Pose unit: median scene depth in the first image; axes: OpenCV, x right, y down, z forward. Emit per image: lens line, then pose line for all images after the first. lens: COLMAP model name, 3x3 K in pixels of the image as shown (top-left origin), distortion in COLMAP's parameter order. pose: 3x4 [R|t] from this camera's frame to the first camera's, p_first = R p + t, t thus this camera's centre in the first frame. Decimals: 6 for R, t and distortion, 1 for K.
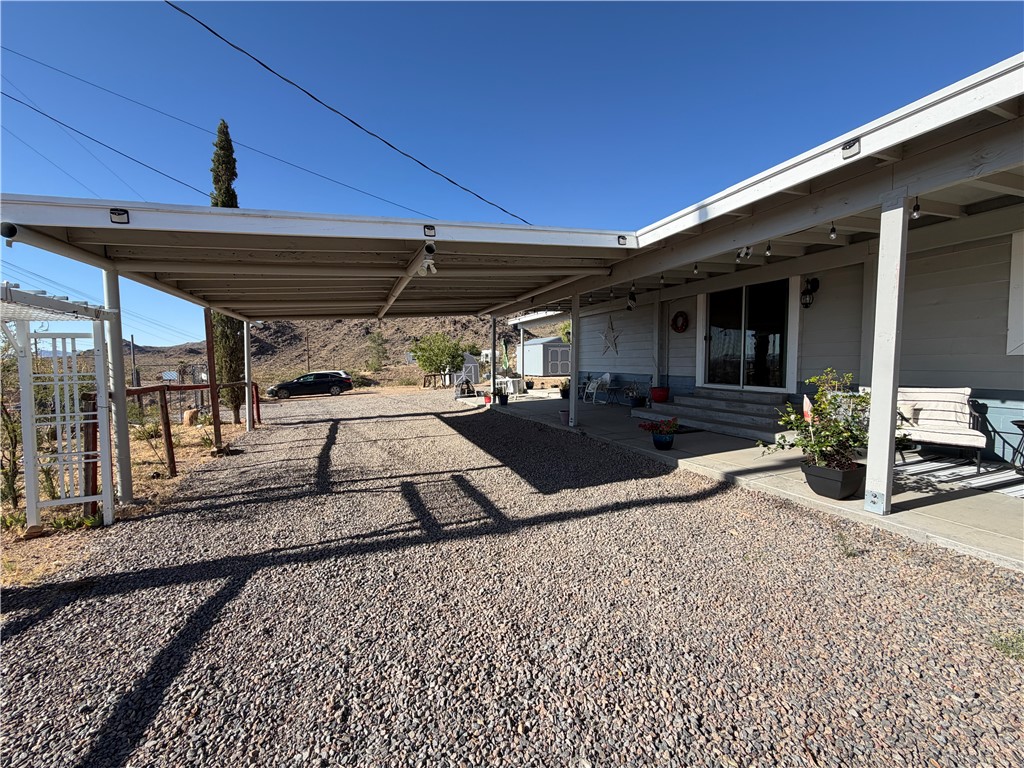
lens RADIAL K [[409.5, 0, 512.4], [0, 409.5, 384.4], [0, 0, 1]] dist [0.000356, 0.000441]
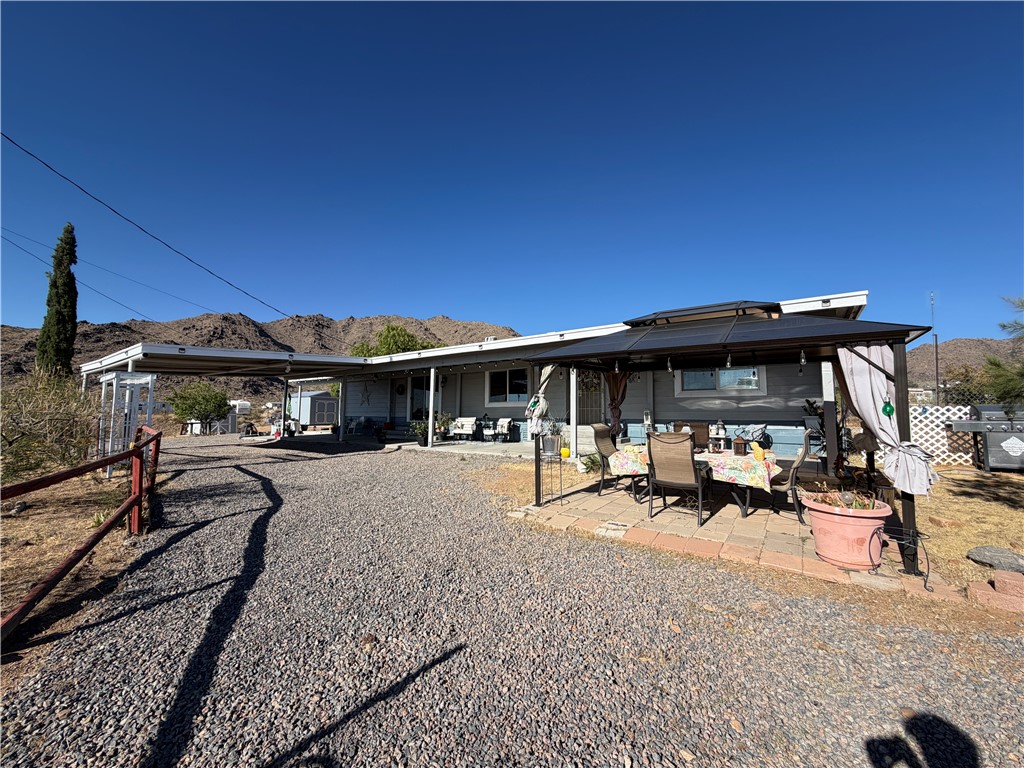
lens RADIAL K [[409.5, 0, 509.1], [0, 409.5, 386.2], [0, 0, 1]] dist [0.000356, 0.000441]
pose [[0.853323, 0.052481, 0.518735, -0.142414], [0.015184, 0.991998, -0.125339, 0.072147], [-0.521162, 0.114831, 0.845697, -0.792765]]
